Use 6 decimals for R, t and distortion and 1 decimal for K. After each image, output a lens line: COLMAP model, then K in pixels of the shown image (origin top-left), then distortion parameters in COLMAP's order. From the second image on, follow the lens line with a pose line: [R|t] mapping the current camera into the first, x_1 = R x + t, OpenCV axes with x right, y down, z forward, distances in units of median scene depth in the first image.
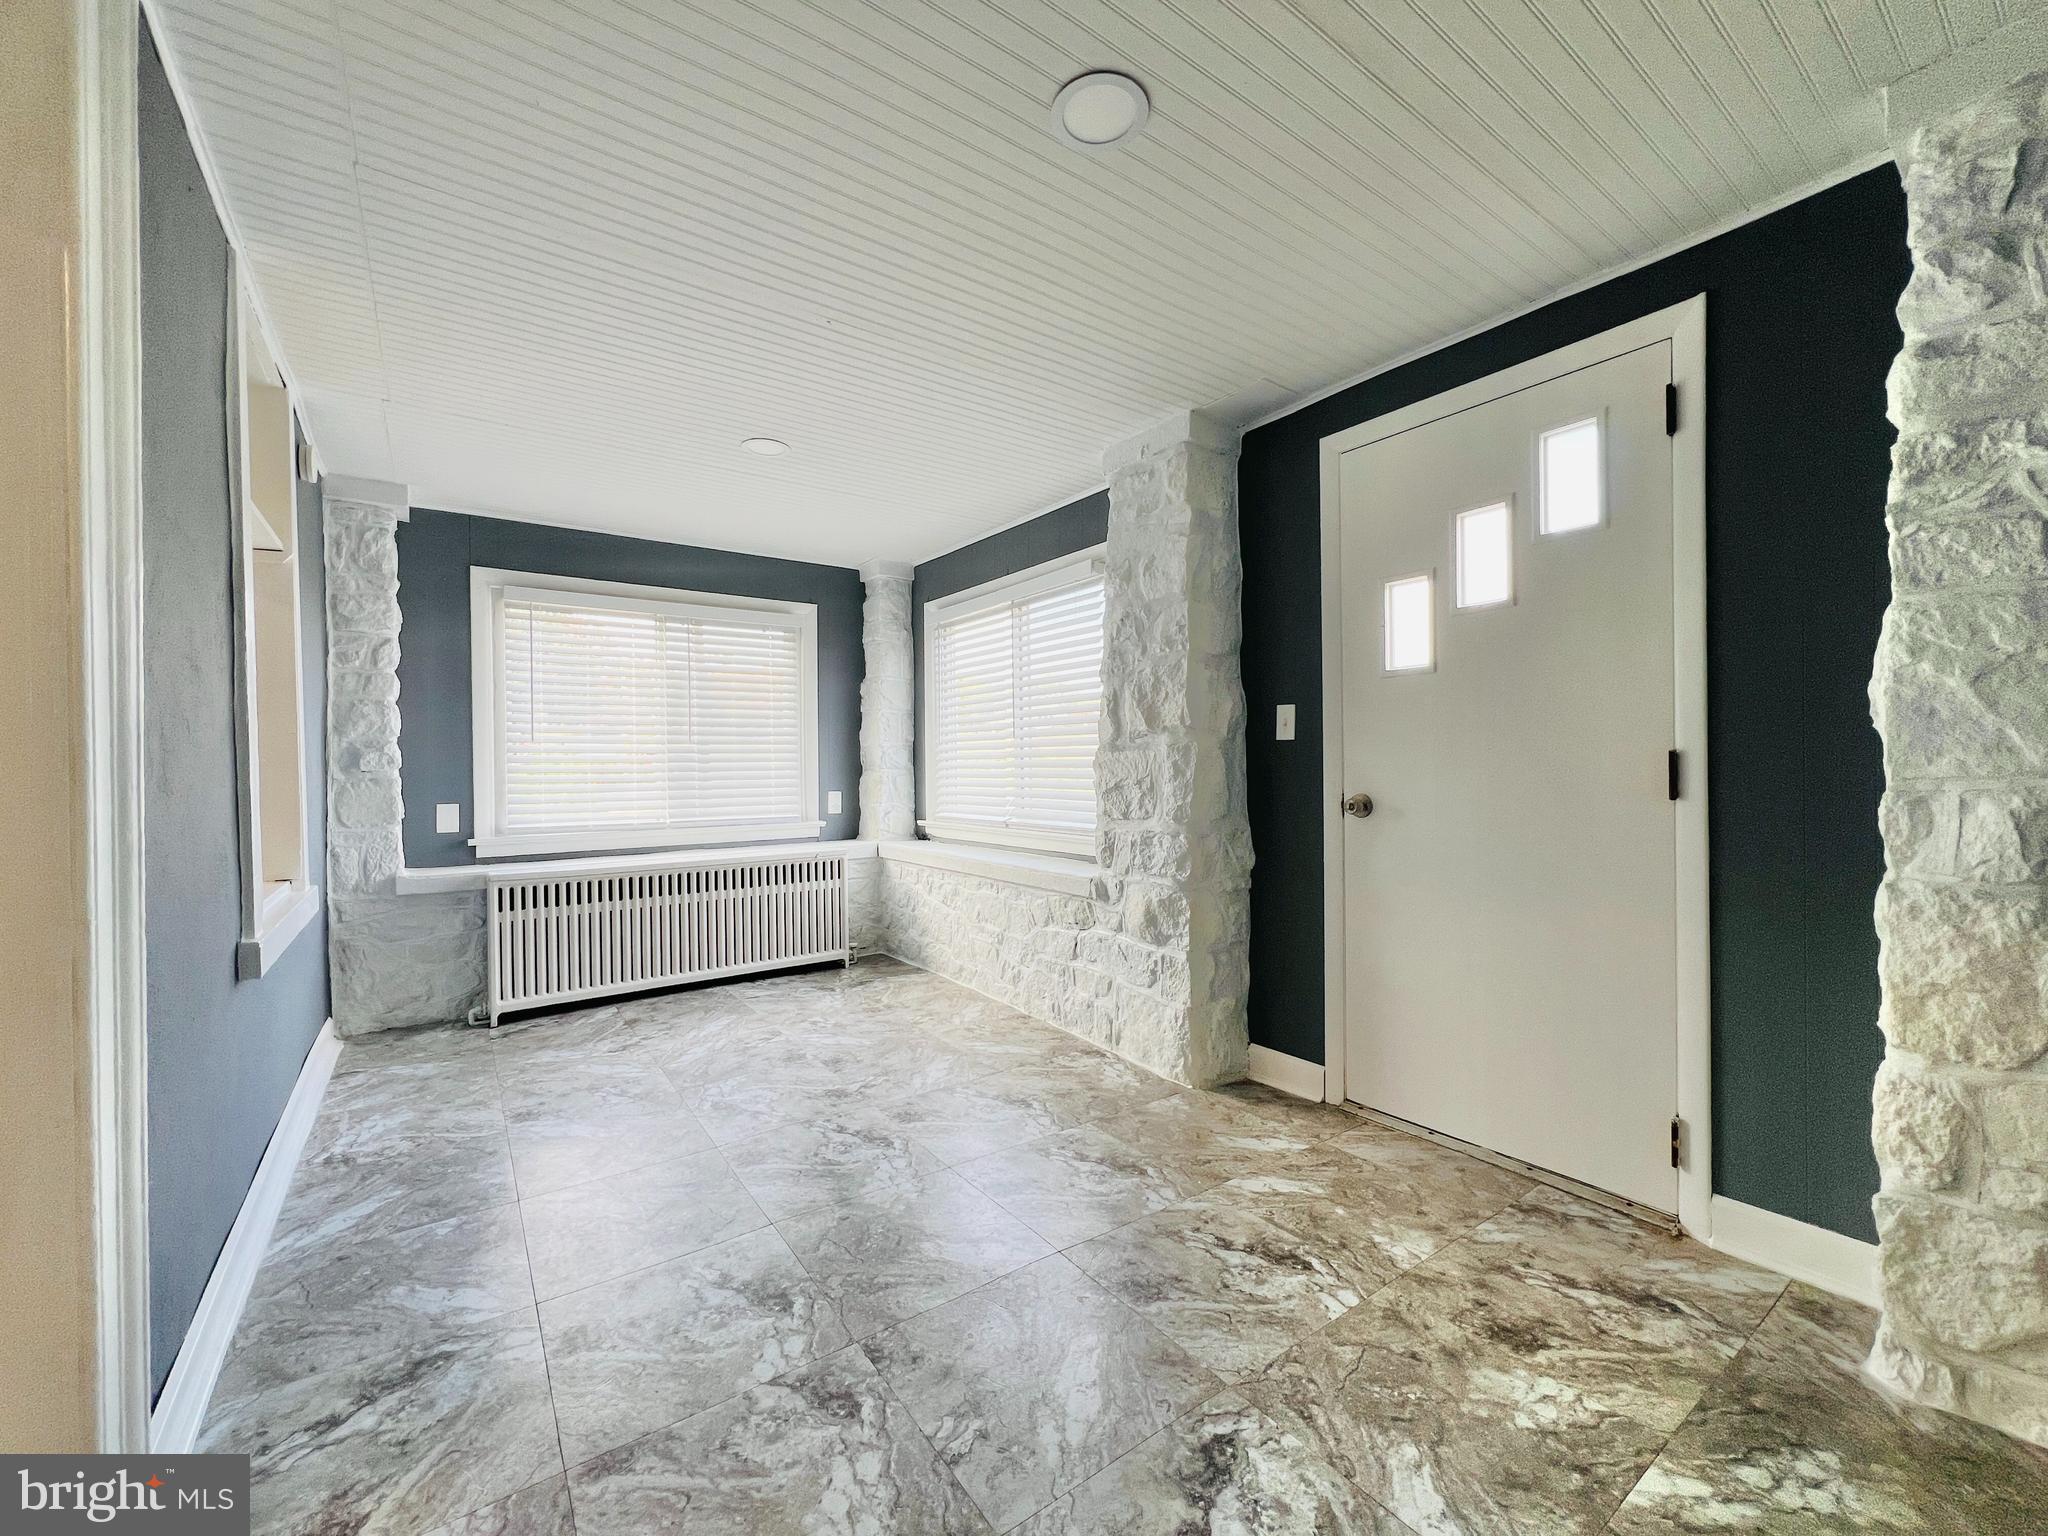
lens RADIAL K [[826.1, 0, 1029.5], [0, 826.1, 768.0], [0, 0, 1]] dist [-0.009361, 0.003313]
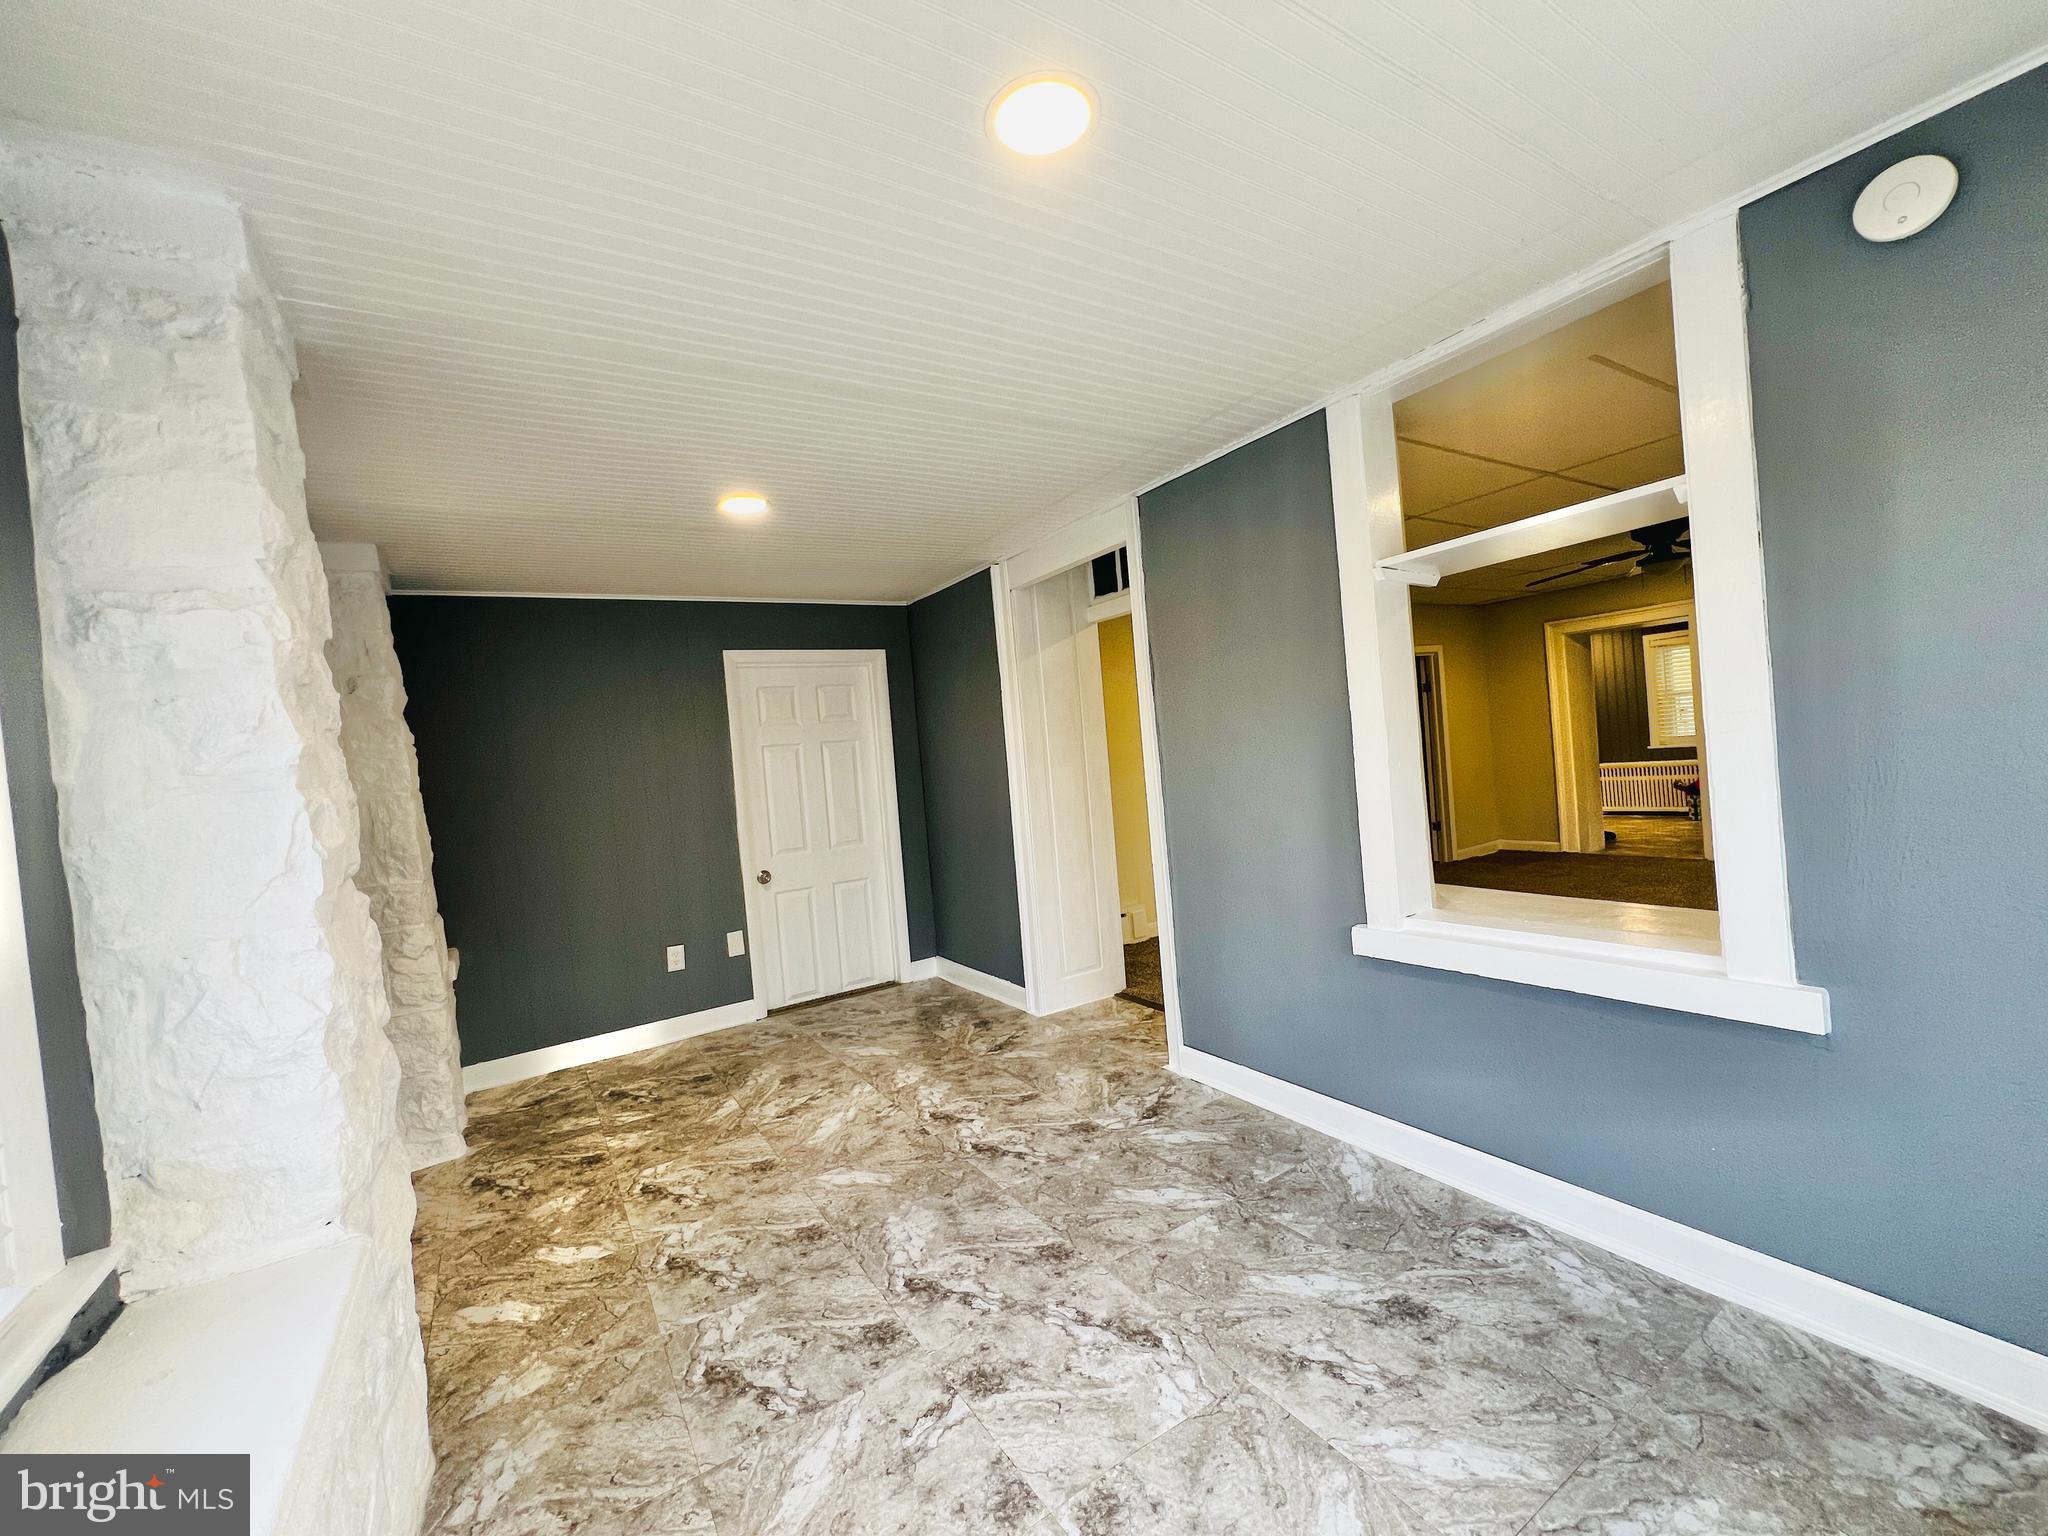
lens RADIAL K [[826.1, 0, 1026.6], [0, 826.1, 769.6], [0, 0, 1]] dist [-0.009361, 0.003313]
pose [[-0.993812, 0.094626, 0.058176, -0.596583], [0.096011, 0.995149, 0.021475, -0.148785], [-0.055862, 0.026927, -0.998075, 2.782164]]
